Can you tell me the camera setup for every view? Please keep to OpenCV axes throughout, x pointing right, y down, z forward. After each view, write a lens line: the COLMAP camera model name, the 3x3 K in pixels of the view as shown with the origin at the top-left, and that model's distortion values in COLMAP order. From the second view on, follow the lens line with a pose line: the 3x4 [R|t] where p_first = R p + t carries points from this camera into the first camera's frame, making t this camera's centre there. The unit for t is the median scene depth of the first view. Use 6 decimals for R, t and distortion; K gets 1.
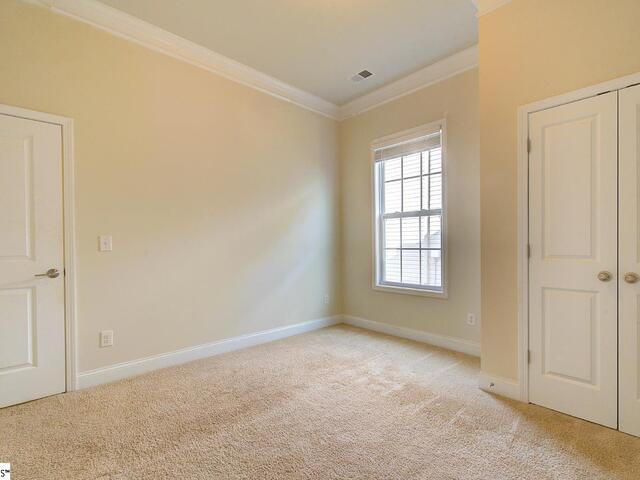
lens RADIAL K [[310.3, 0, 321.3], [0, 310.3, 245.9], [0, 0, 1]] dist [0.002626, 0.000236]
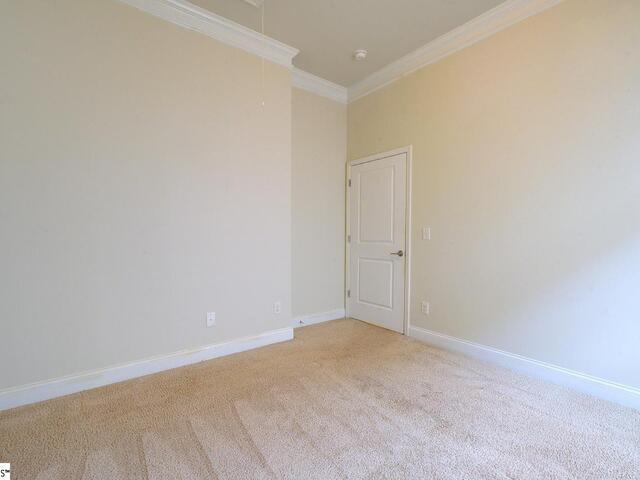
lens RADIAL K [[310.3, 0, 321.3], [0, 310.3, 245.9], [0, 0, 1]] dist [0.002626, 0.000236]
pose [[-0.065693, 0.054912, -0.996328, 0.658887], [-0.009578, 0.998404, 0.055658, -0.027492], [0.997794, 0.013199, -0.065062, 0.704720]]
